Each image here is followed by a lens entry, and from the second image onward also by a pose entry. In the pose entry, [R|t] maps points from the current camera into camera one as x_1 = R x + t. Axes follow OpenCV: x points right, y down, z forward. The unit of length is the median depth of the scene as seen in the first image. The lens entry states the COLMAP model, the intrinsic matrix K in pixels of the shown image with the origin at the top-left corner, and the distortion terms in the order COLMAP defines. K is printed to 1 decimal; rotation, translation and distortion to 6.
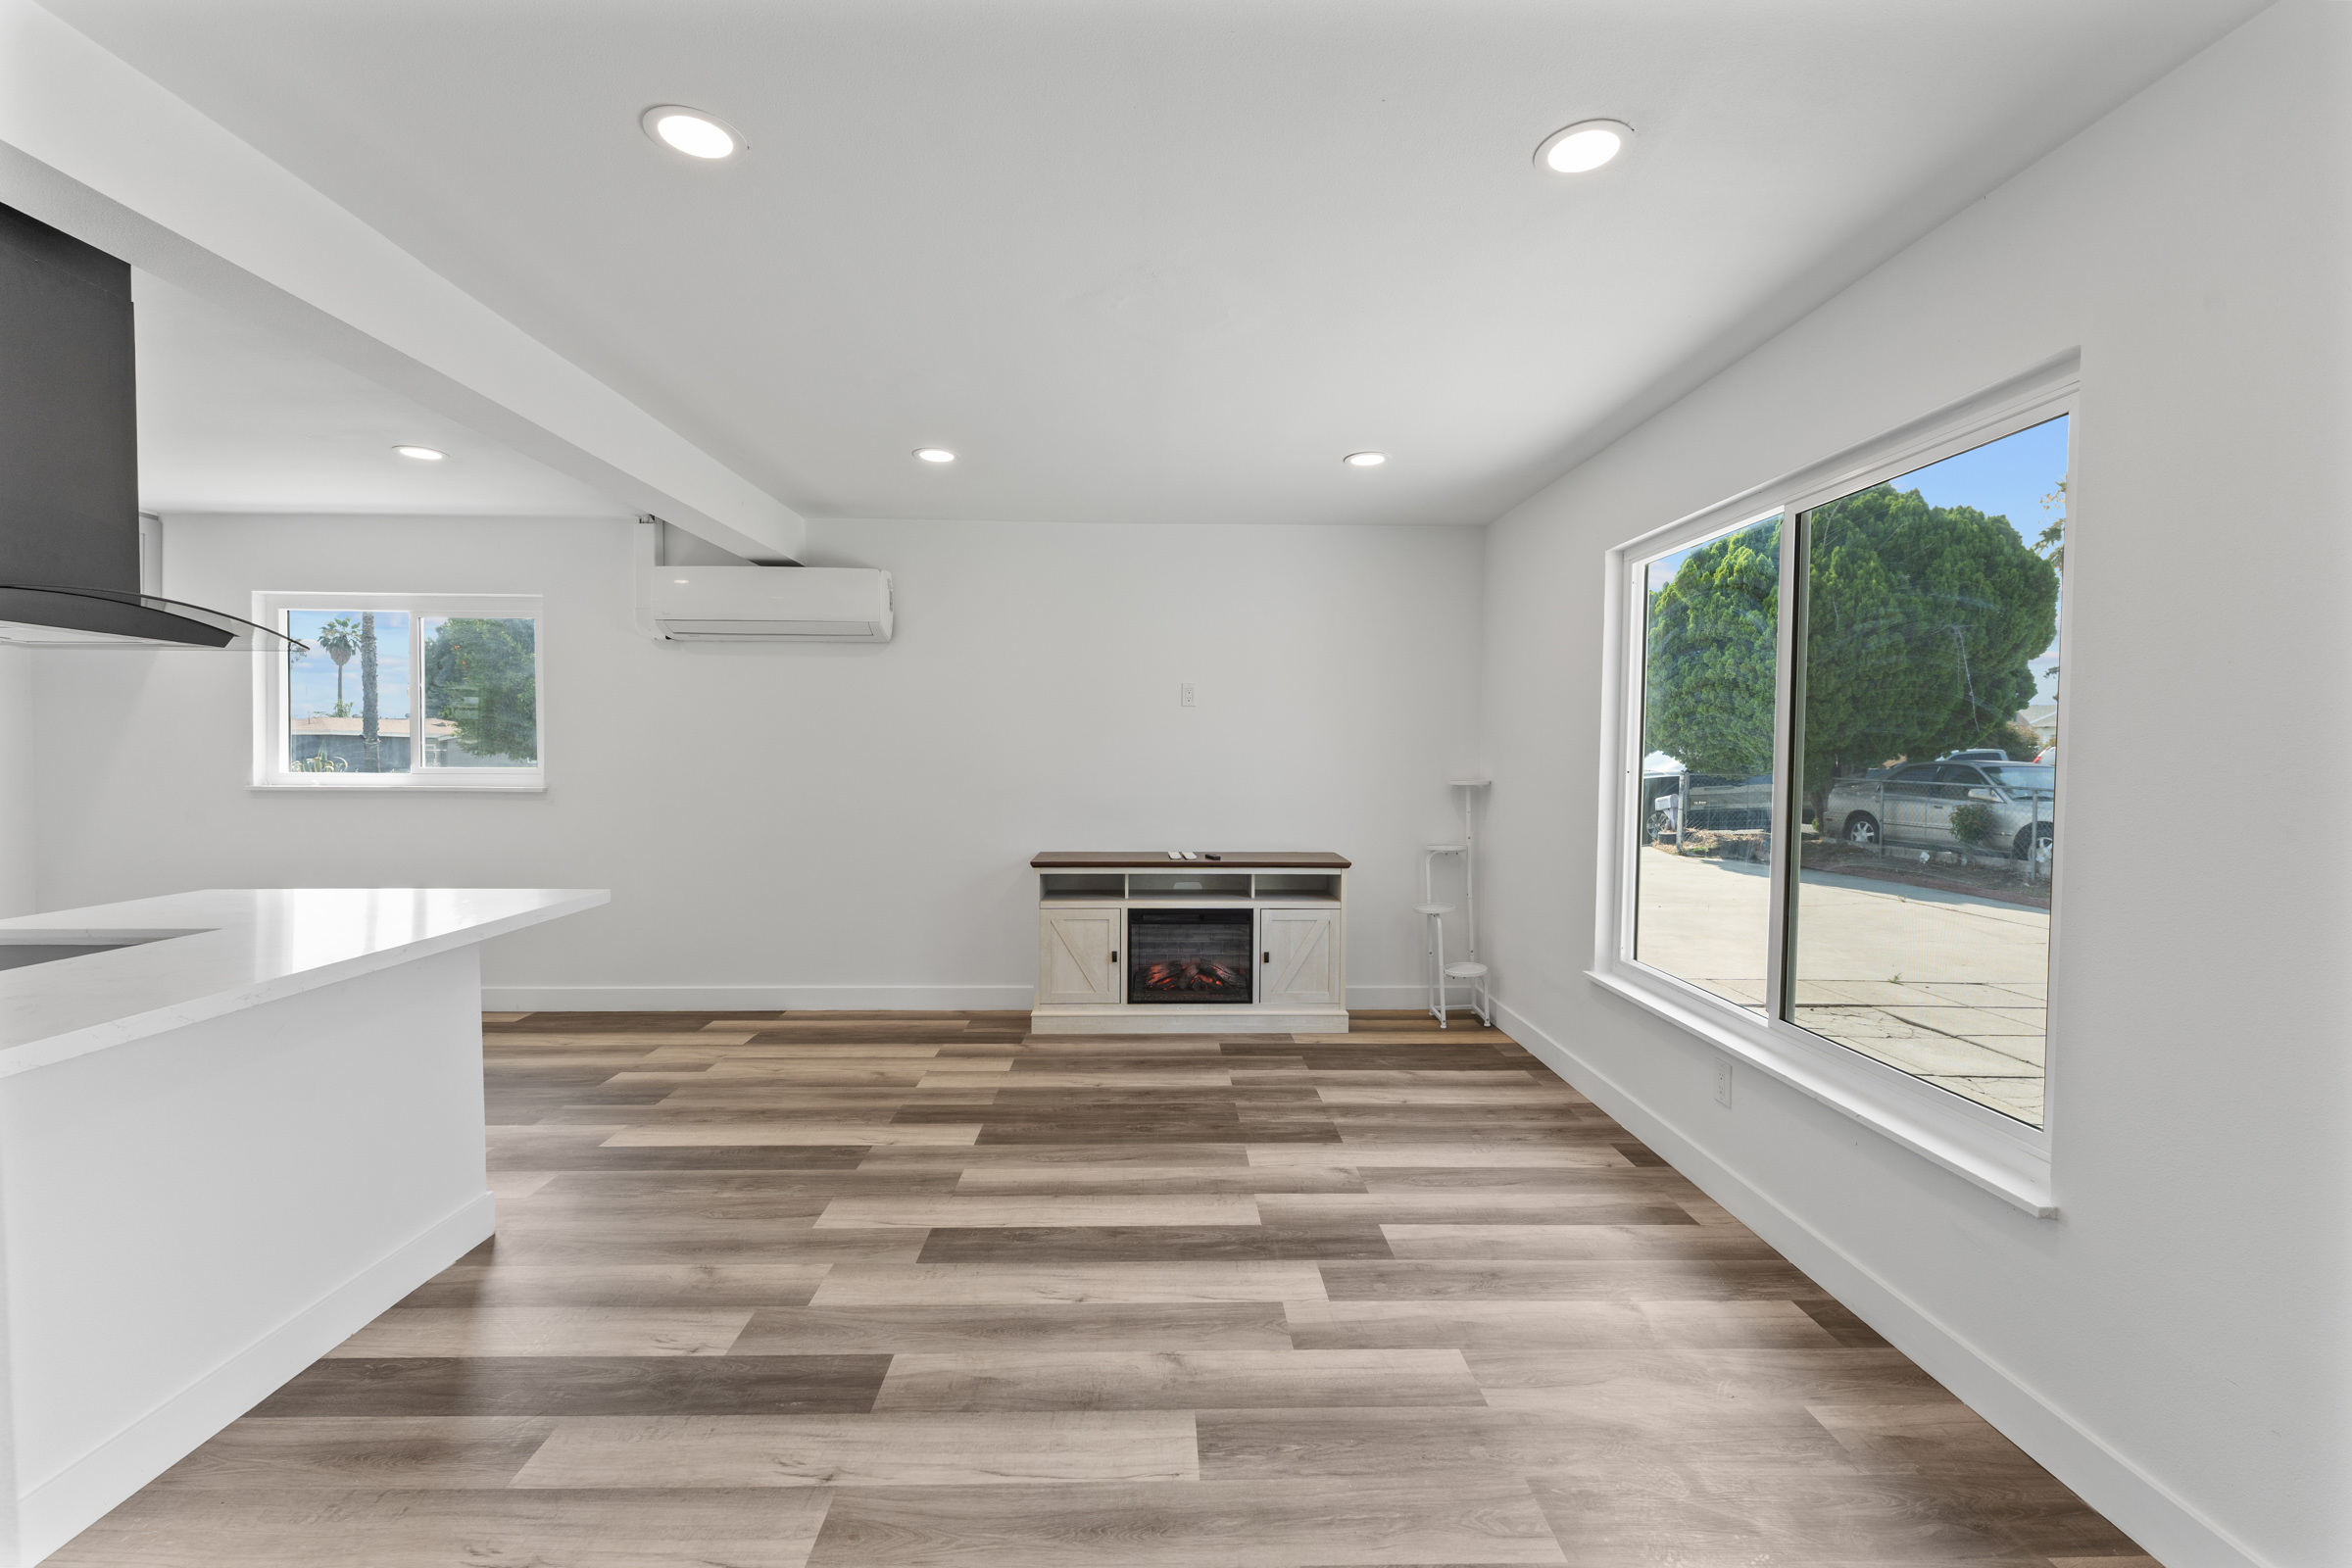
lens RADIAL K [[951.0, 0, 1164.0], [0, 951.0, 770.0], [0, 0, 1]] dist [-0.000809, -0.000266]
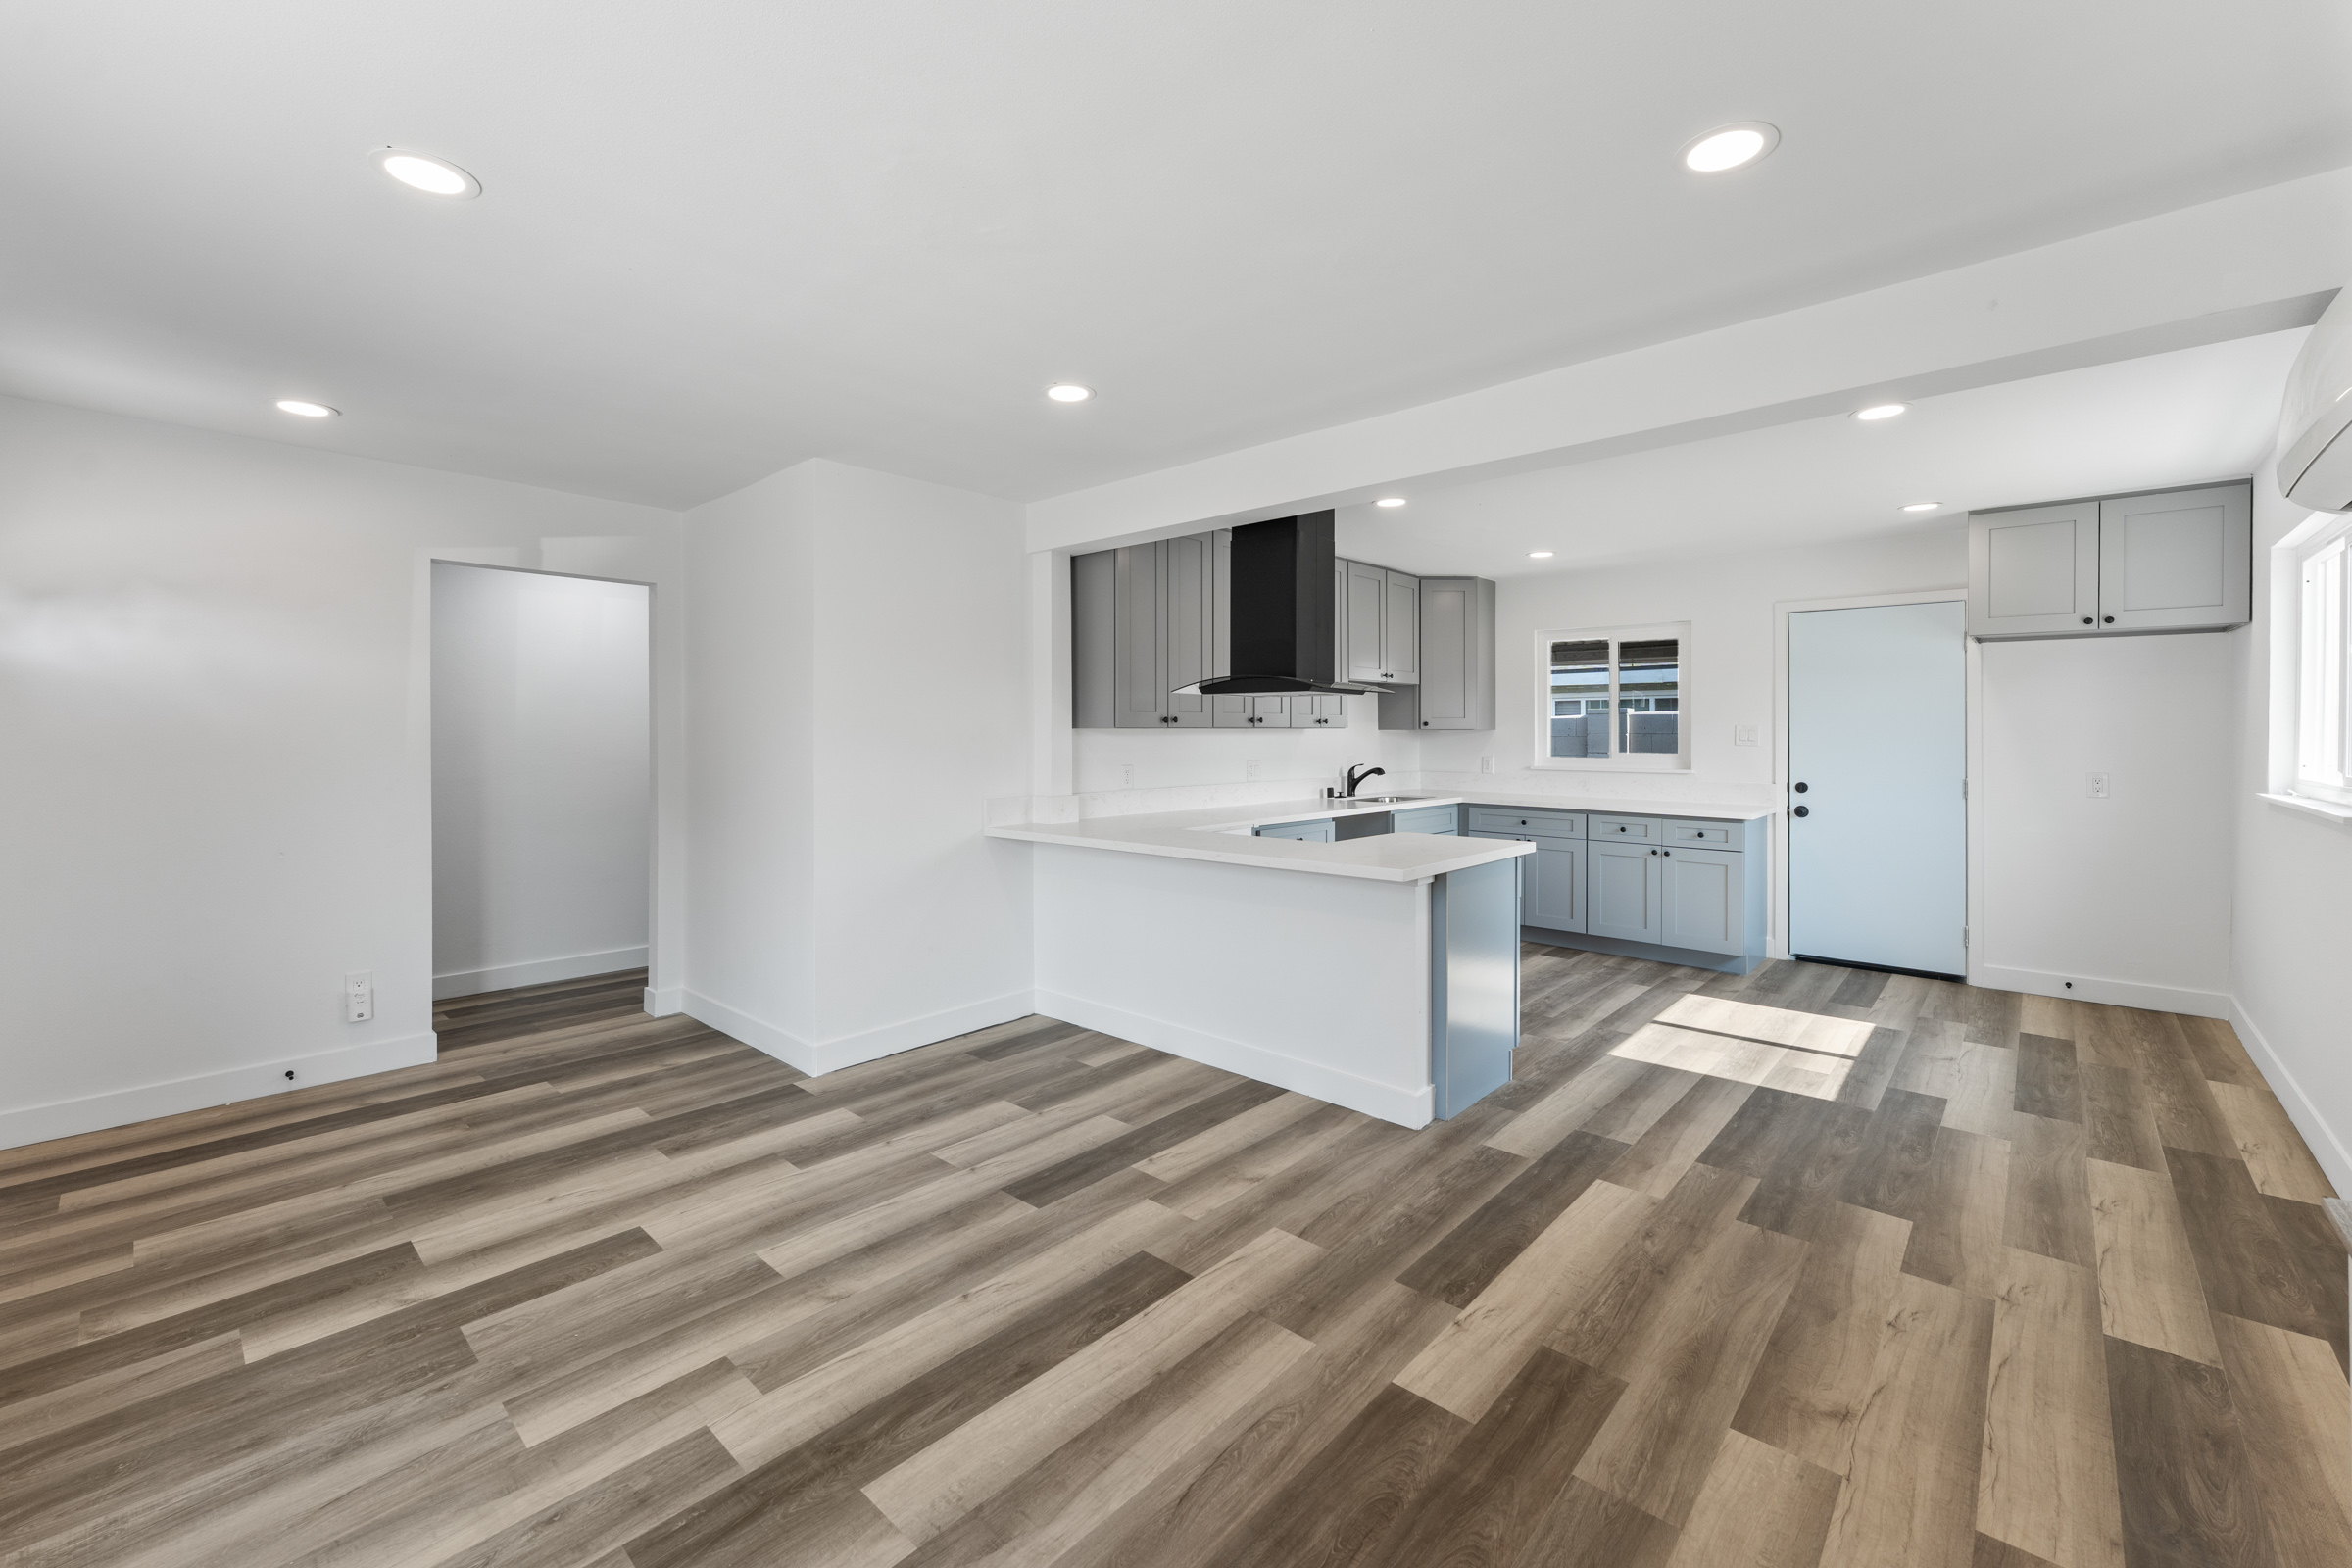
lens RADIAL K [[951.0, 0, 1182.3], [0, 951.0, 733.5], [0, 0, 1]] dist [-0.000809, -0.000266]
pose [[-0.678156, -0.008291, -0.734871, 0.391377], [-0.020087, 0.999772, 0.007257, -0.037804], [0.734643, 0.019683, -0.678168, 1.439122]]
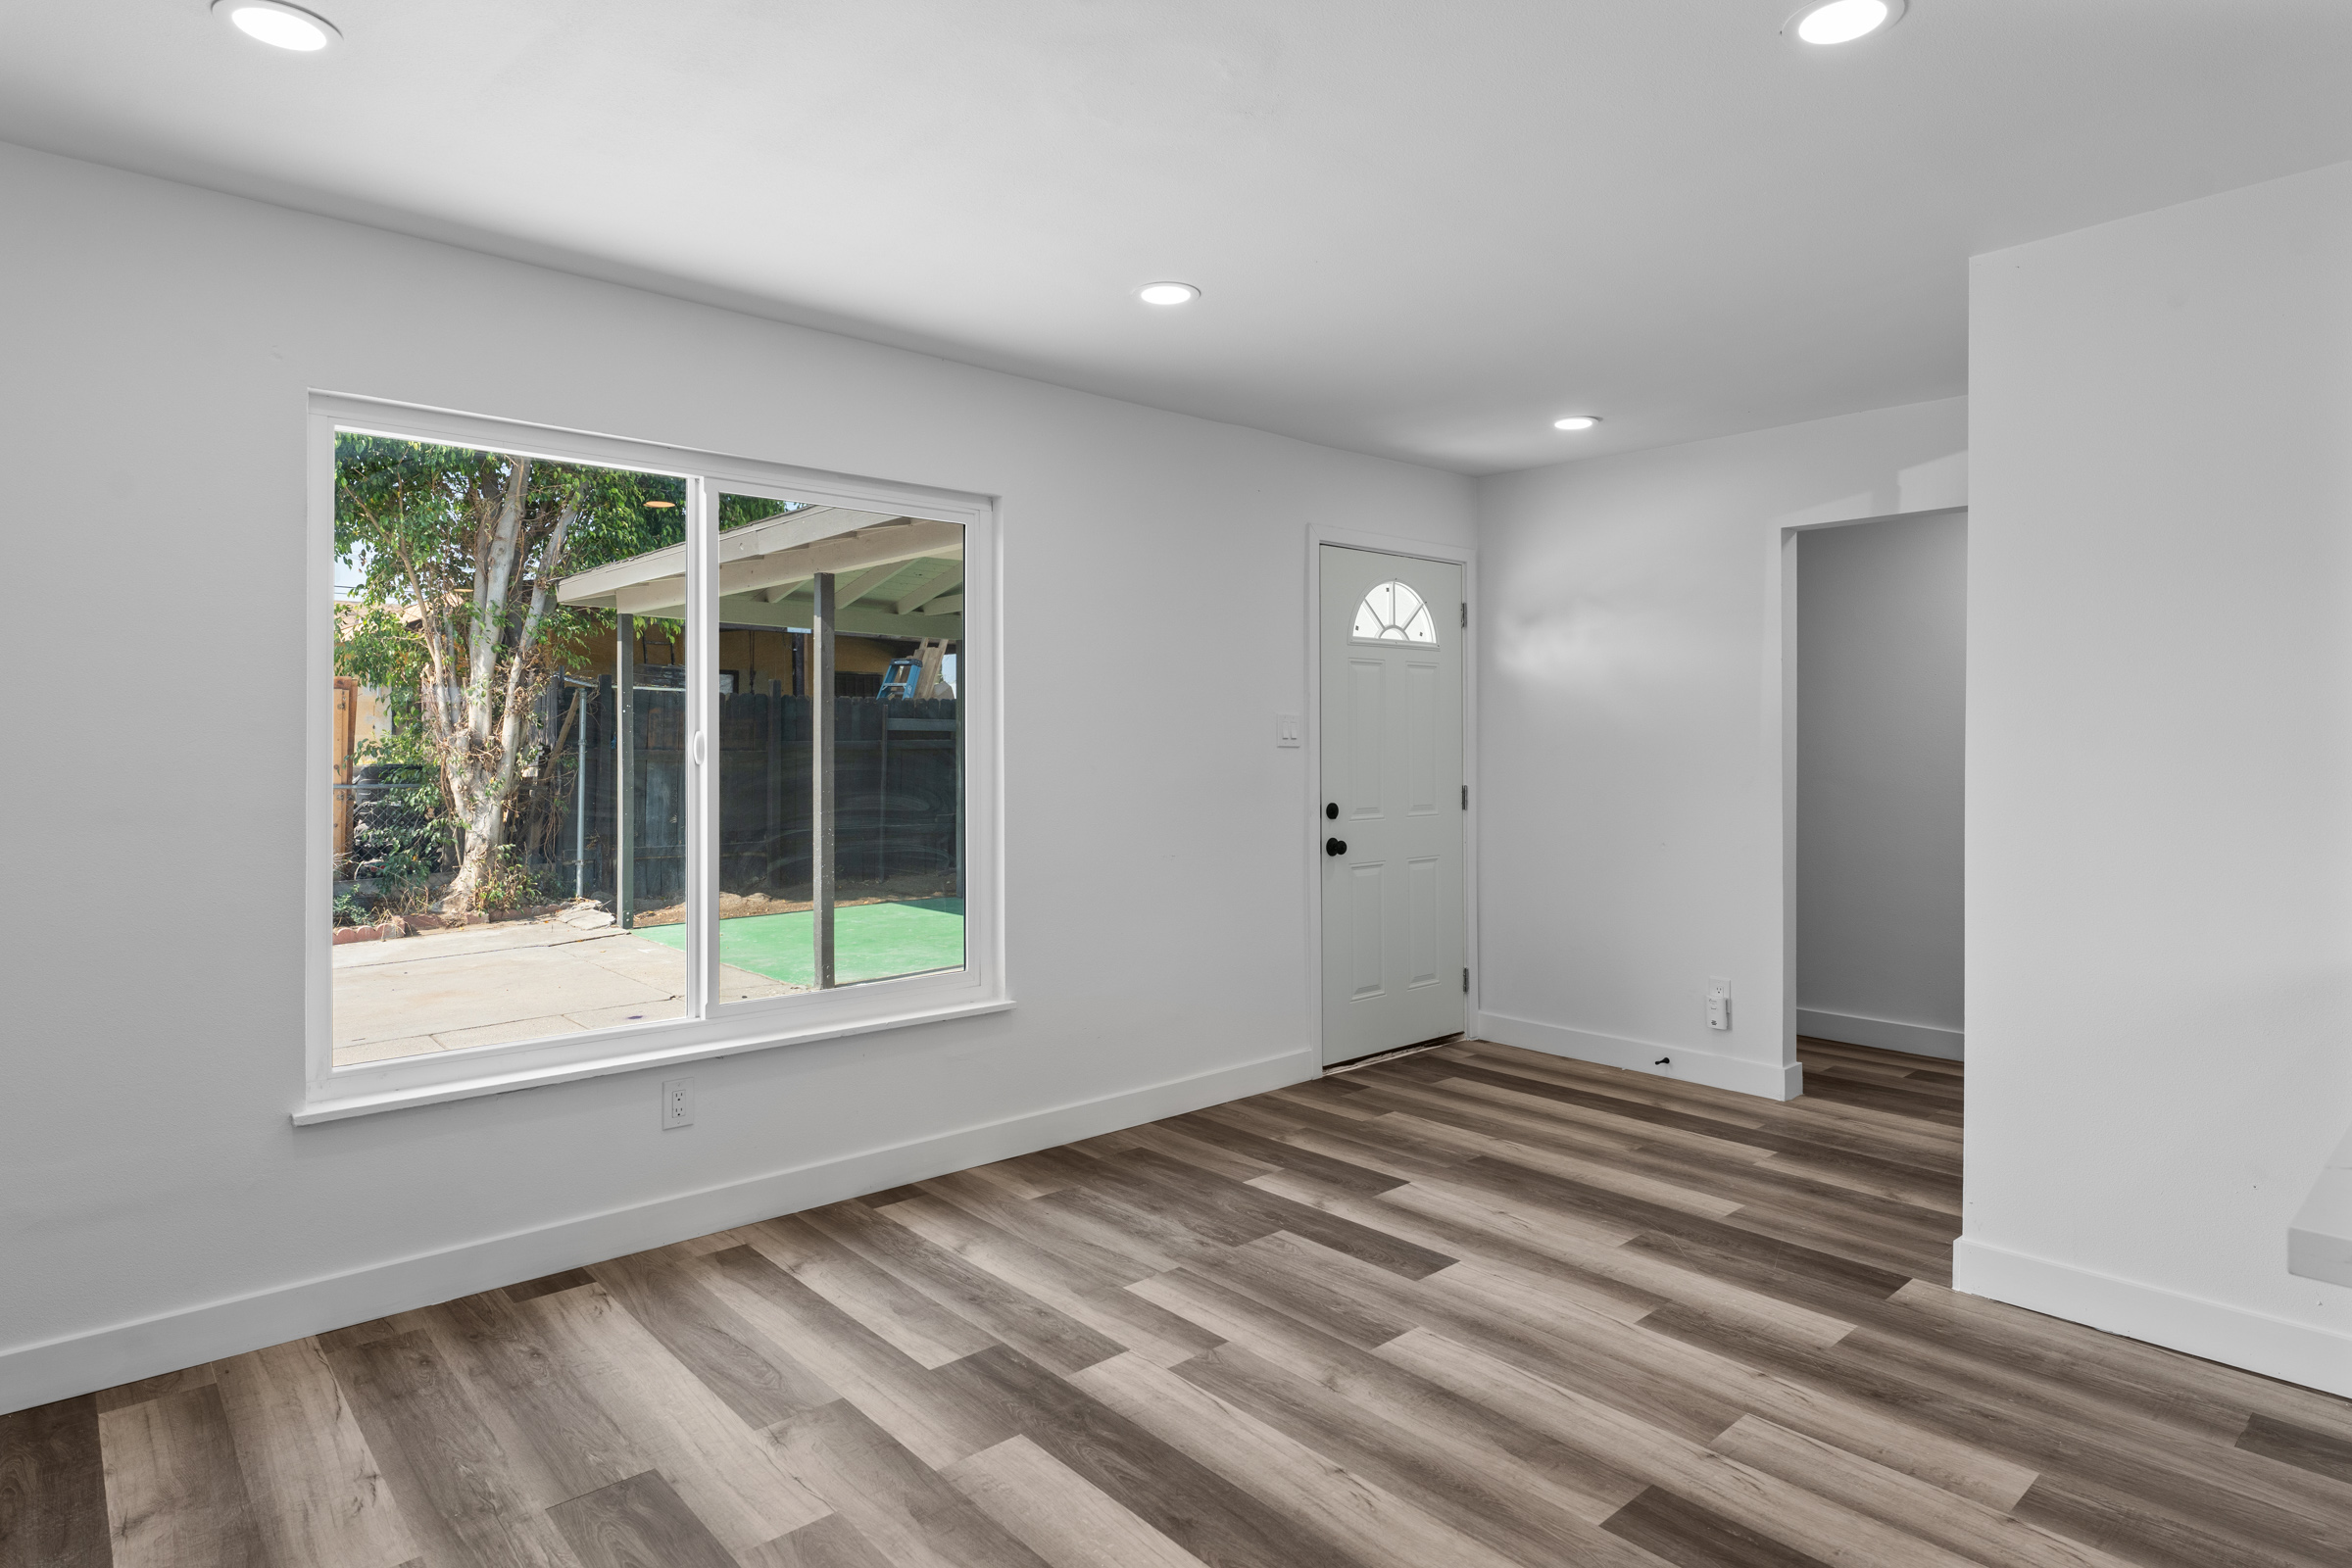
lens RADIAL K [[1291.0, 0, 1176.6], [0, 1291.0, 729.4], [0, 0, 1]] dist [-0.001697, 0.001072]
pose [[-0.657233, 0.000689, 0.753687, -0.599547], [0.010514, 0.999911, 0.008254, -0.025426], [-0.753614, 0.013349, -0.657181, 1.372251]]
